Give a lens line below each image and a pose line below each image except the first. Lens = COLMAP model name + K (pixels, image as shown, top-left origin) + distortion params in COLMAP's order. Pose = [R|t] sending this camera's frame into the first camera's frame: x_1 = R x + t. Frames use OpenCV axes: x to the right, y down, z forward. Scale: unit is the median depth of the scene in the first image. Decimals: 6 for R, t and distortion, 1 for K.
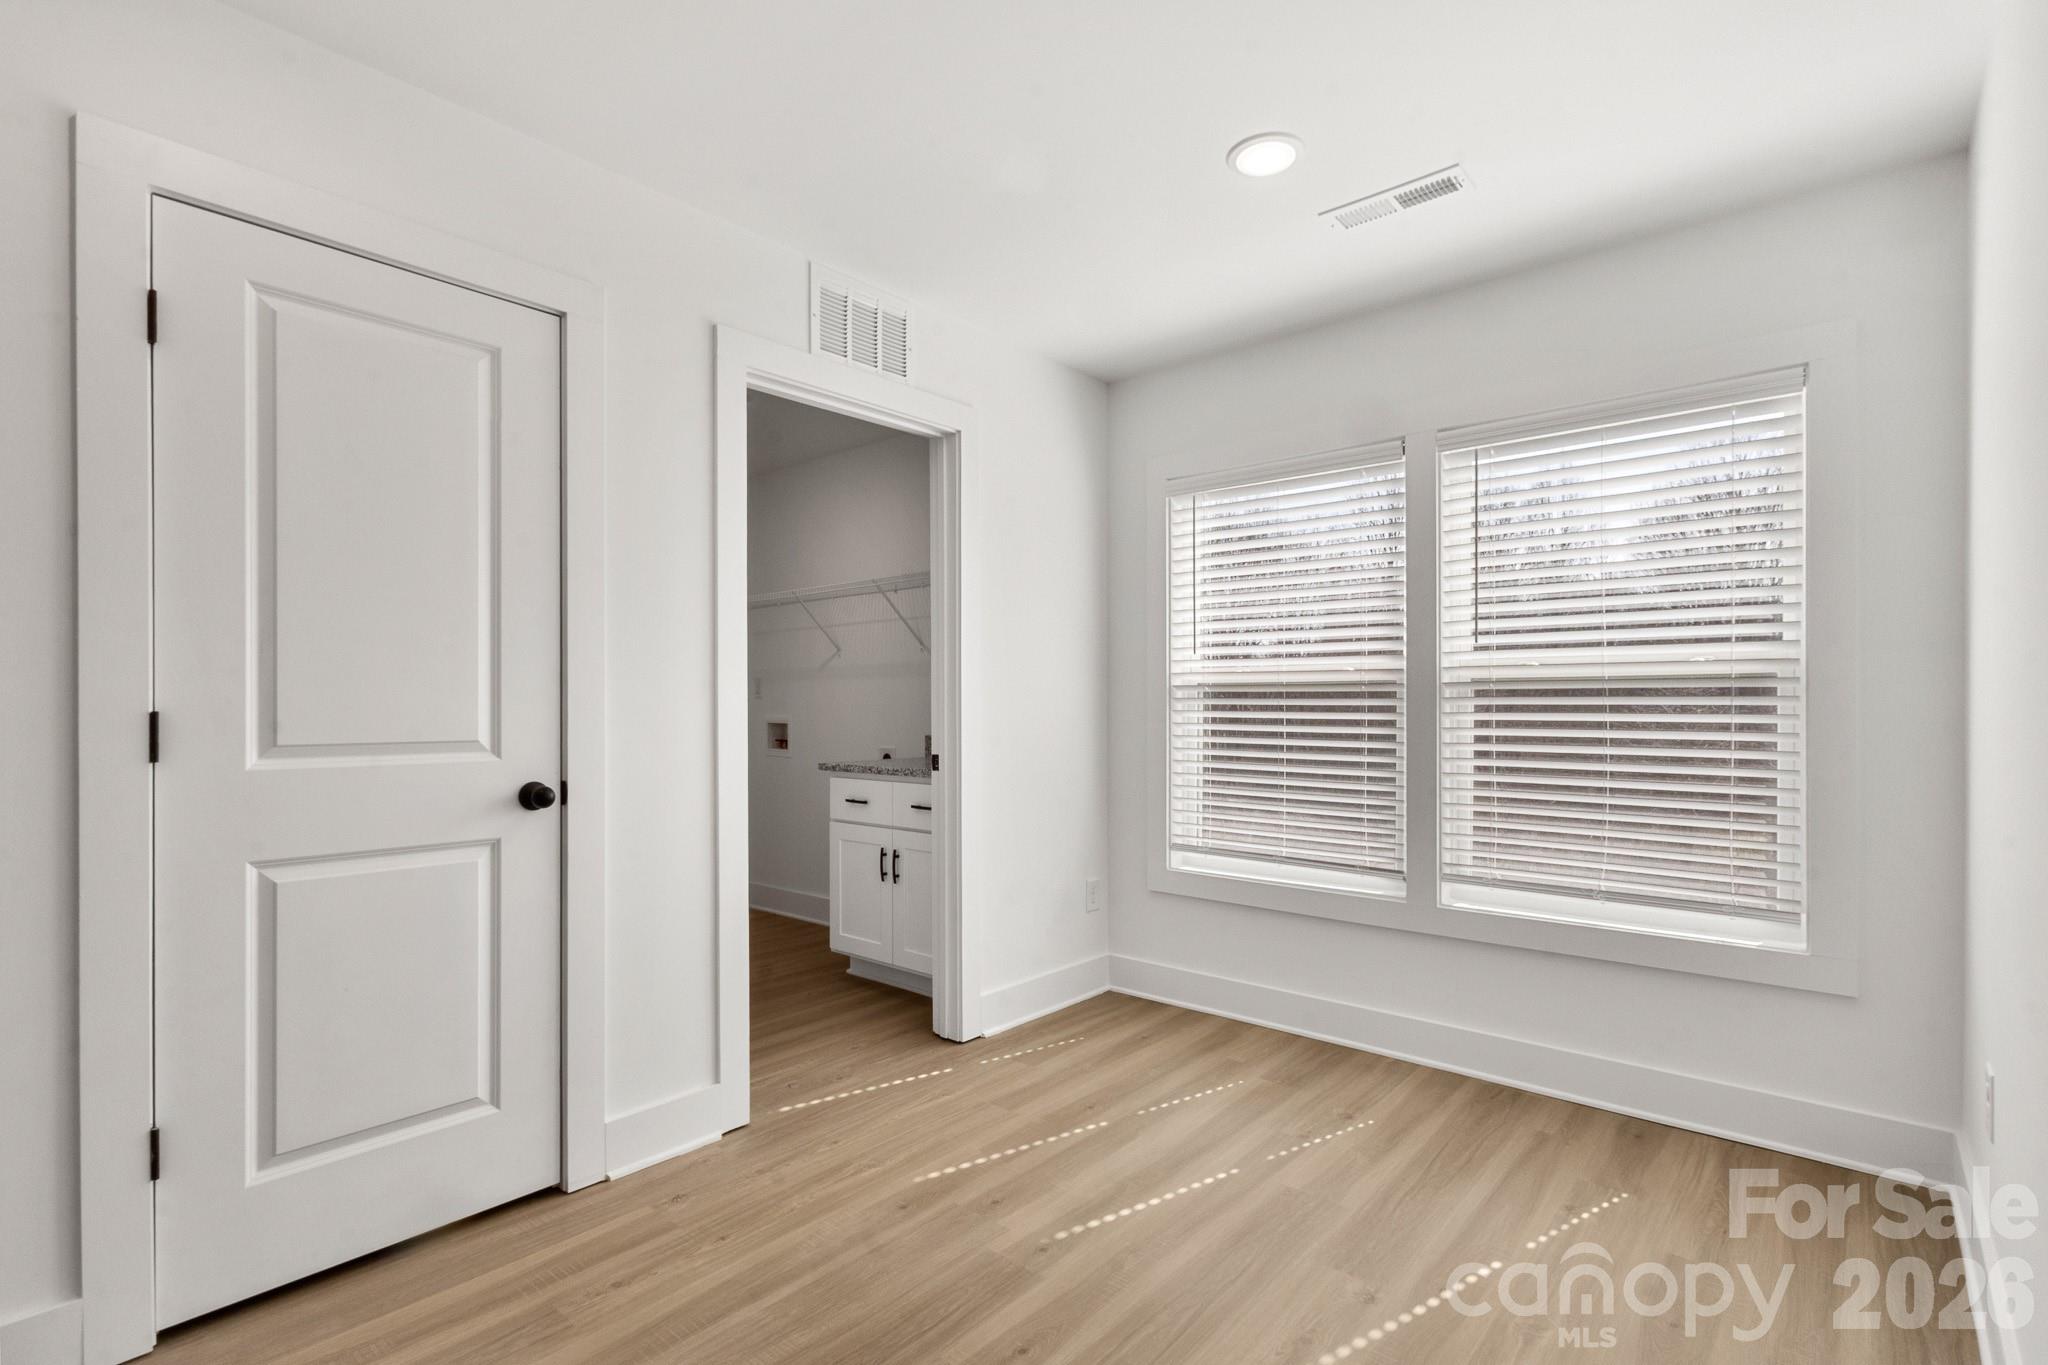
lens RADIAL K [[883.9, 0, 1029.5], [0, 883.9, 710.8], [0, 0, 1]] dist [-0.027250, 0.000167]
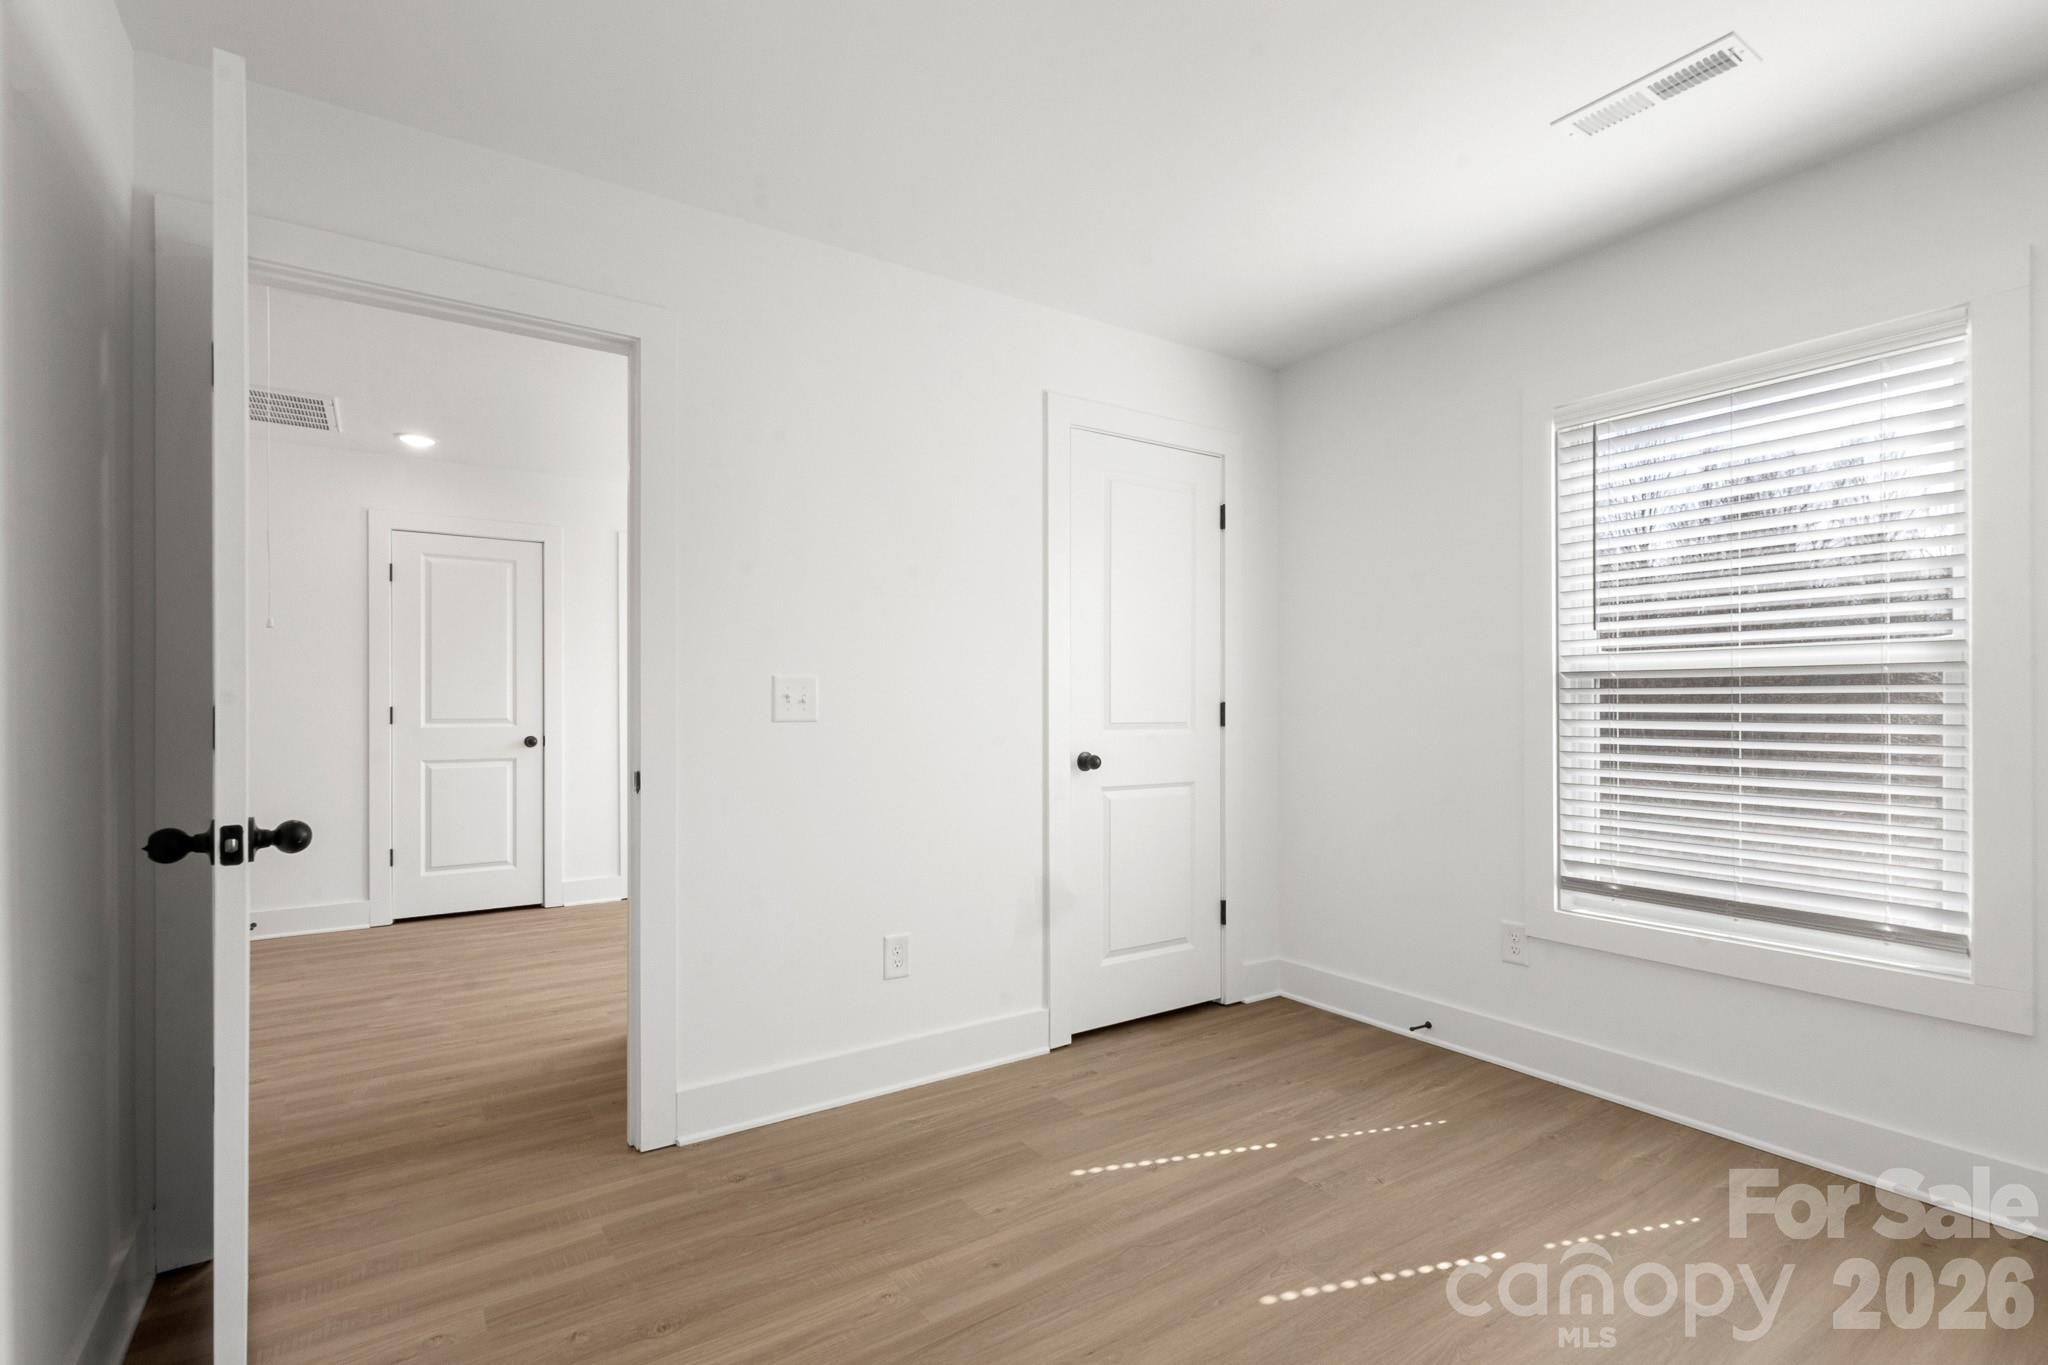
lens RADIAL K [[960.5, 0, 1024.9], [0, 960.5, 702.3], [0, 0, 1]] dist [0.003390, 0.000128]
pose [[0.966090, -0.006584, -0.258122, 0.216344], [0.005729, 0.999975, -0.004065, 0.000985], [0.258142, 0.002449, 0.966104, -0.183288]]
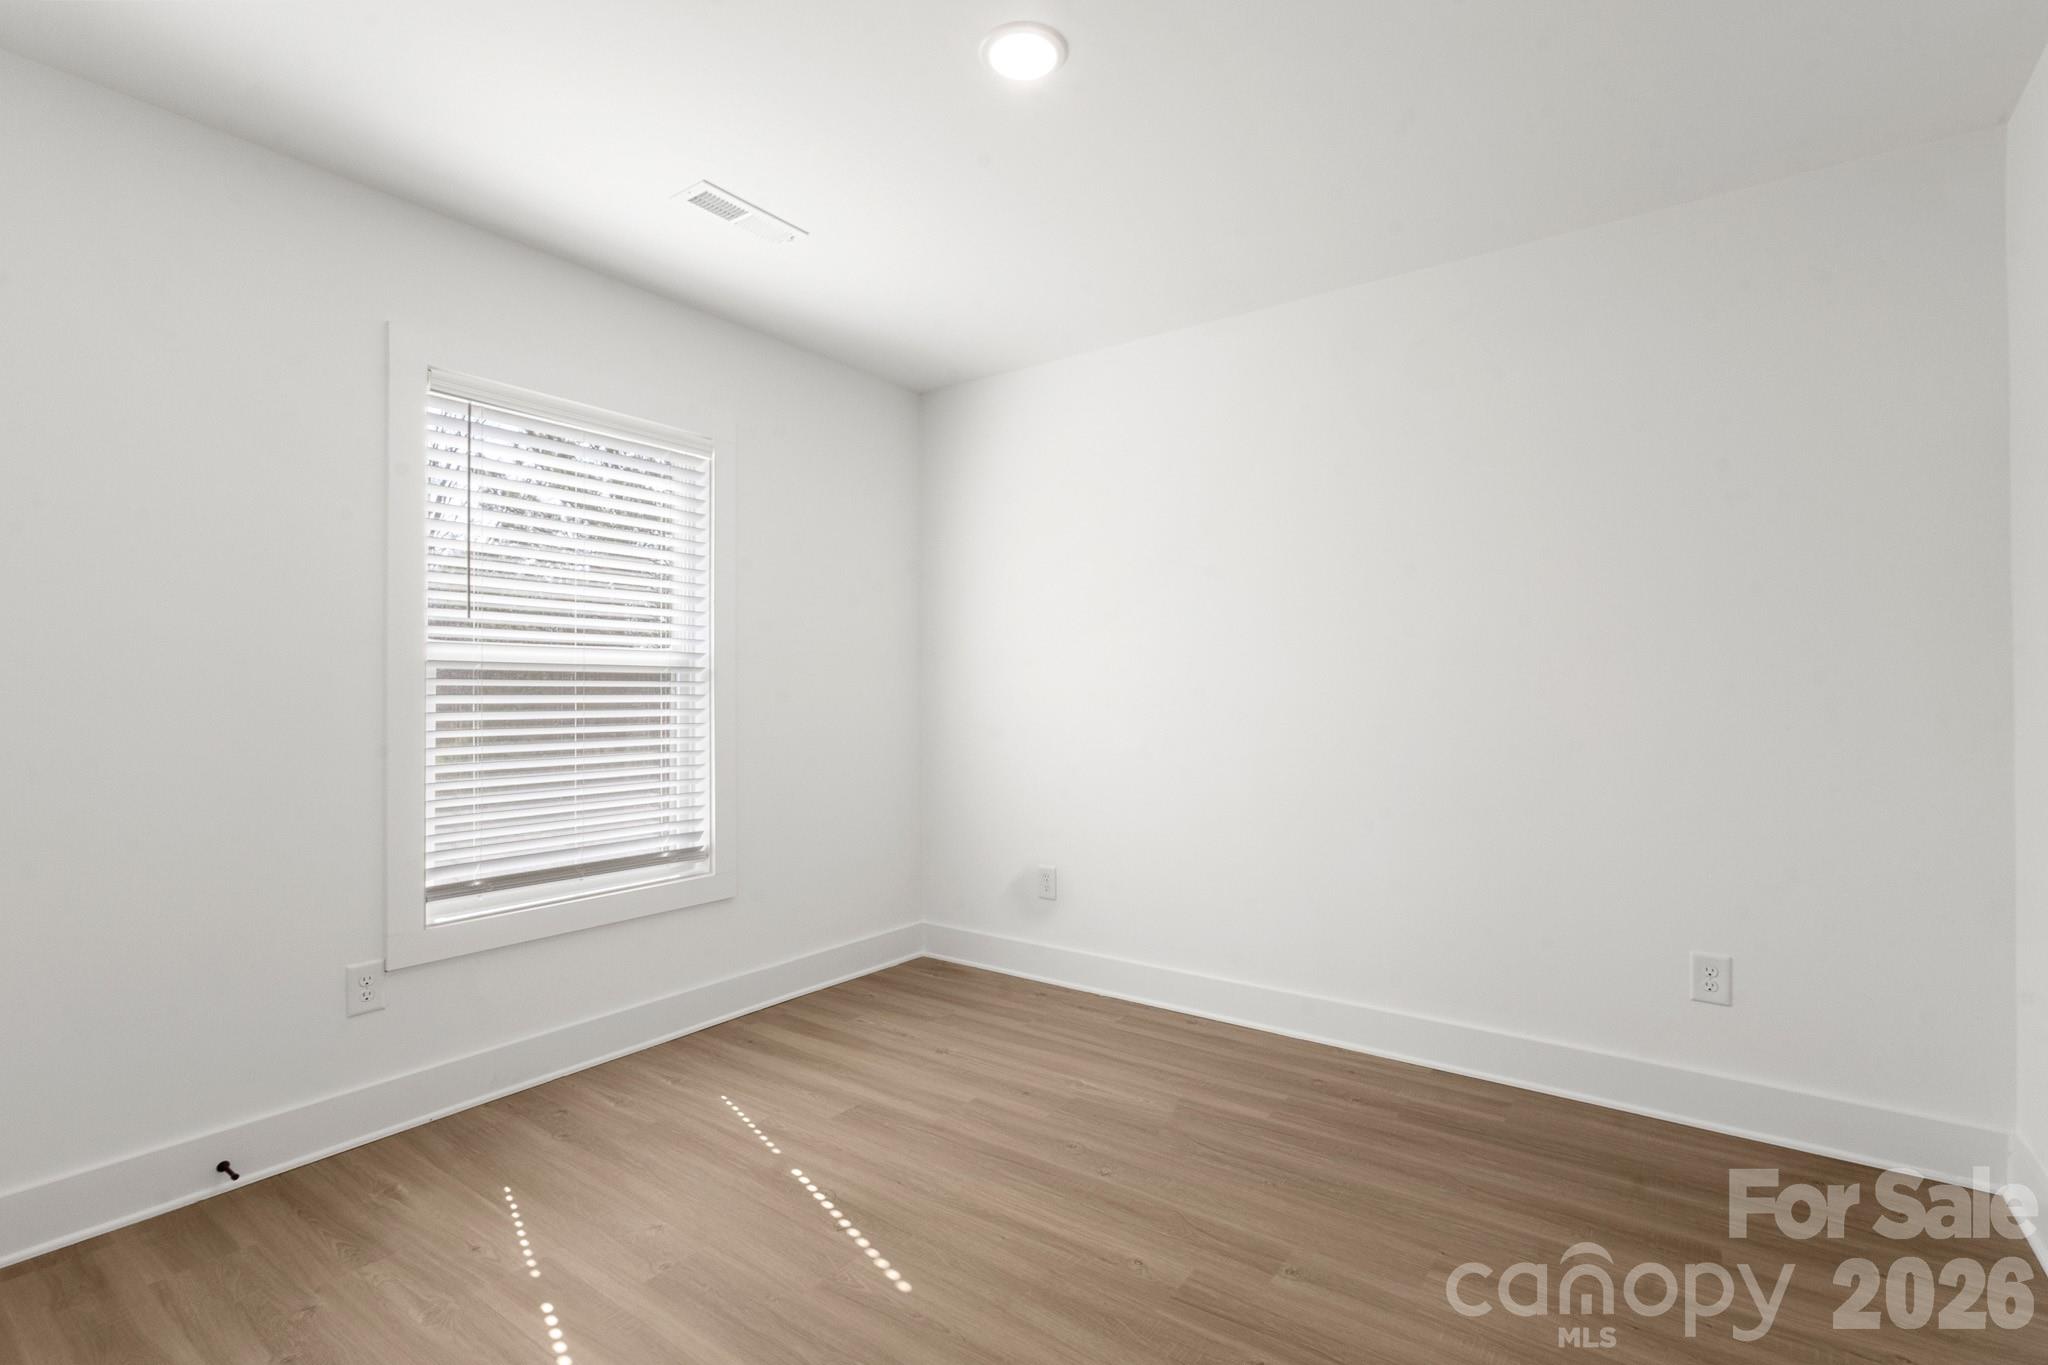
lens RADIAL K [[945.2, 0, 1026.4], [0, 945.2, 677.2], [0, 0, 1]] dist [0.006802, 0.000513]
pose [[-0.093950, 0.012136, 0.995503, -0.599414], [0.003857, 0.999923, -0.011826, -0.003543], [-0.995569, 0.002729, -0.093989, 0.611529]]
